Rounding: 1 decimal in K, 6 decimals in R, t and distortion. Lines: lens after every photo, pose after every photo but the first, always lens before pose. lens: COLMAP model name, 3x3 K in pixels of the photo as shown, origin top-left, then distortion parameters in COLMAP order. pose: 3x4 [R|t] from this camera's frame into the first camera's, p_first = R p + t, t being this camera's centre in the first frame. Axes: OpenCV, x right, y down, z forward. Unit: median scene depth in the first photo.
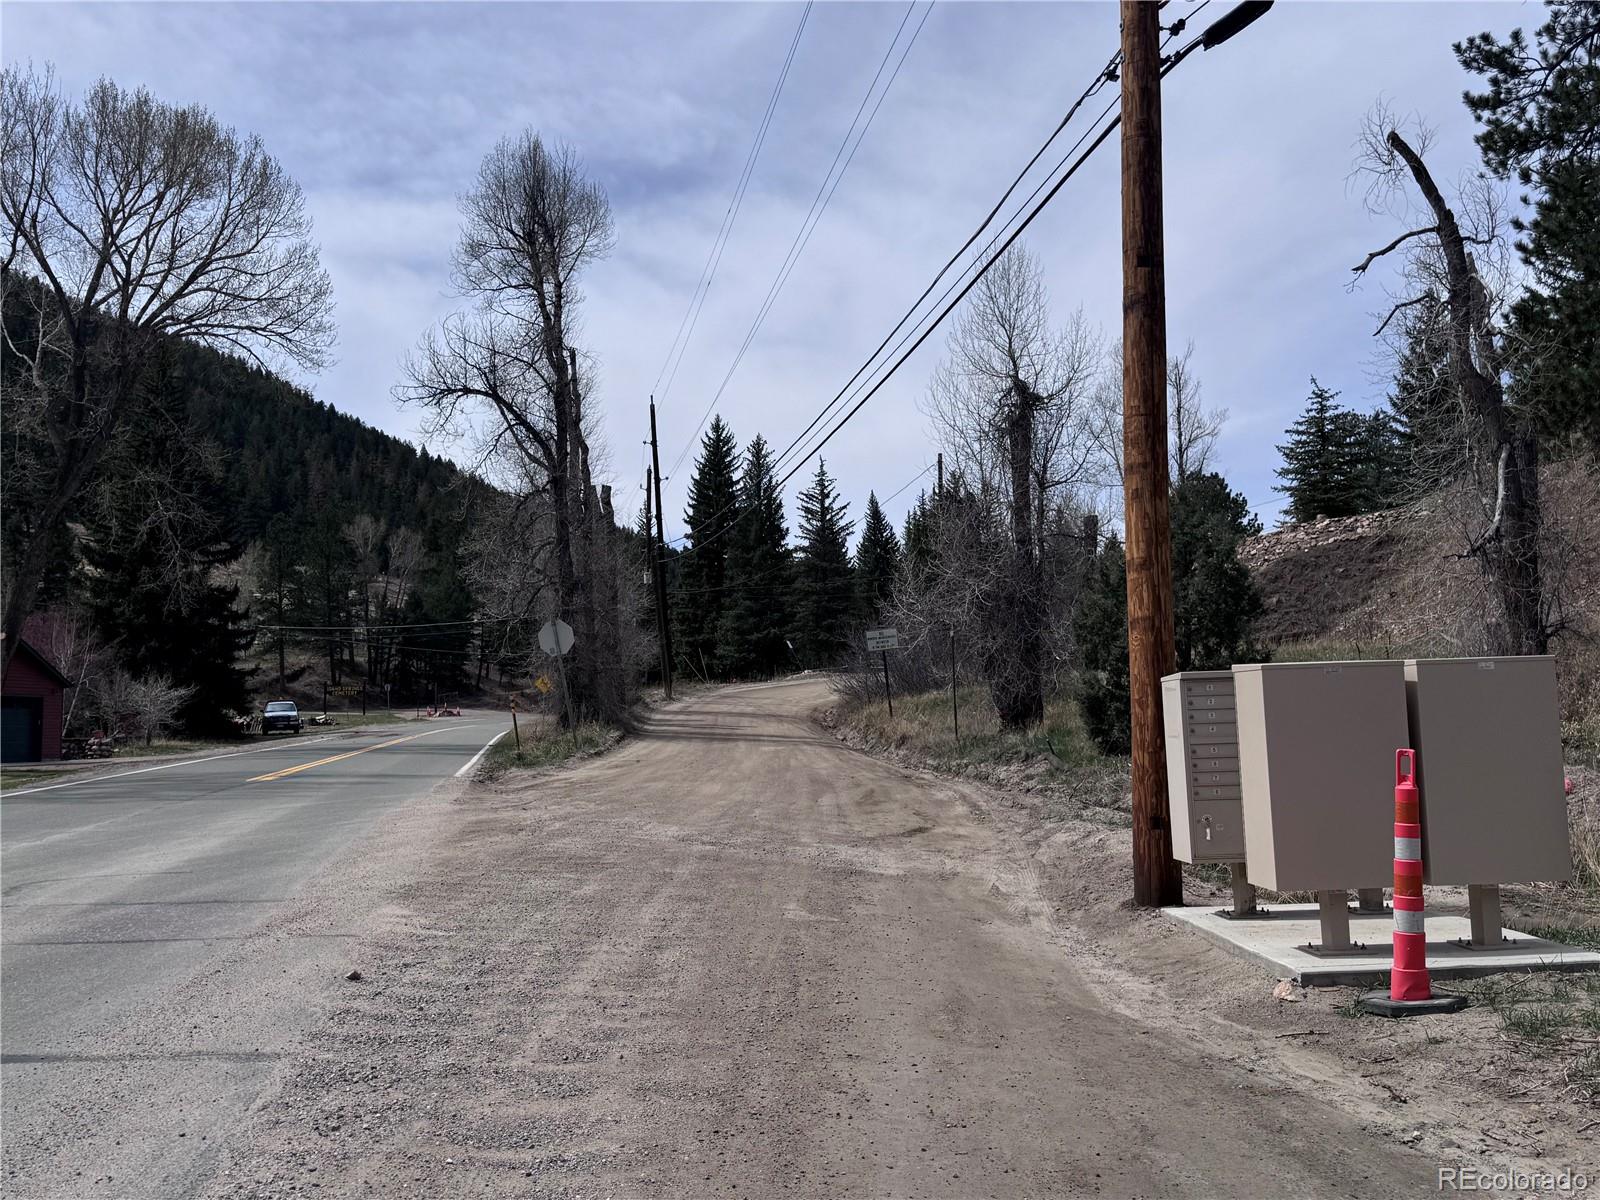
lens RADIAL K [[1490.3, 0, 797.8], [0, 1490.3, 599.9], [0, 0, 1]] dist [0.112159, 0.000000]
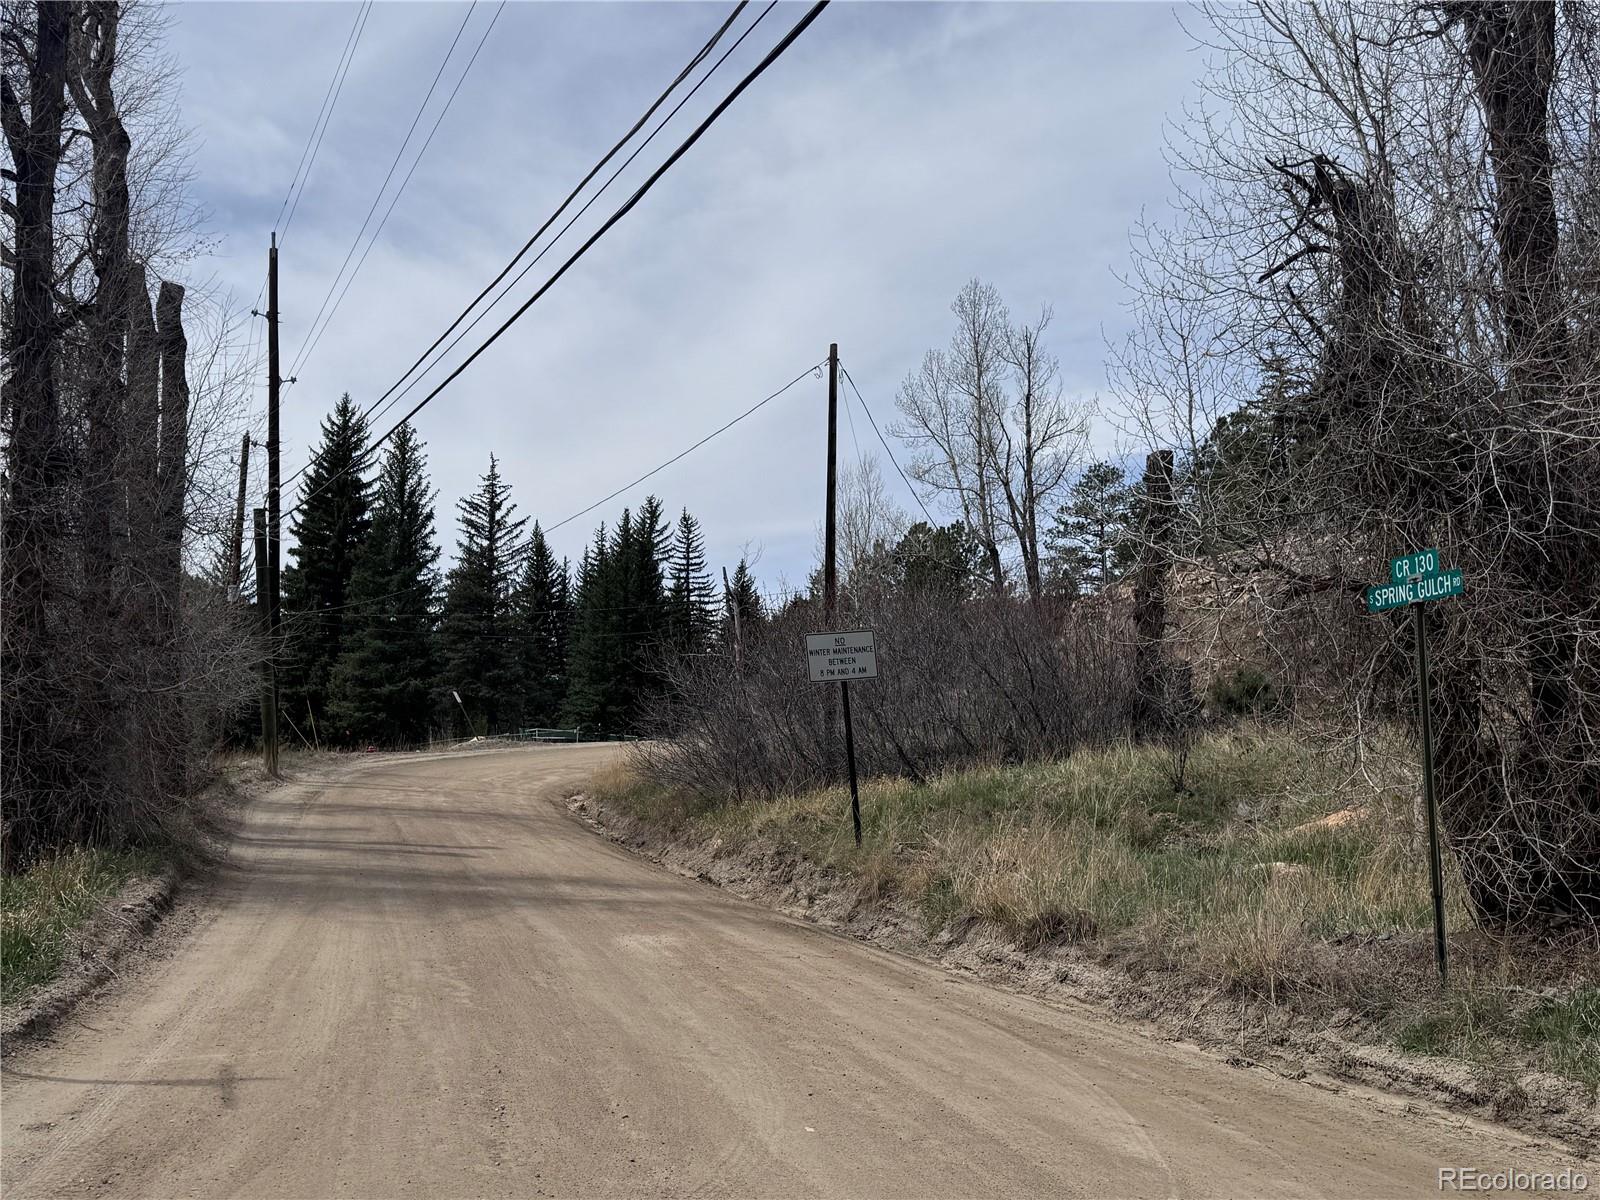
lens RADIAL K [[1490.3, 0, 798.9], [0, 1490.3, 591.4], [0, 0, 1]] dist [0.112159, 0.000000]
pose [[0.963736, 0.061520, 0.259669, -0.027866], [-0.046166, 0.996828, -0.064825, 0.014880], [-0.262833, 0.050486, 0.963519, 0.238544]]
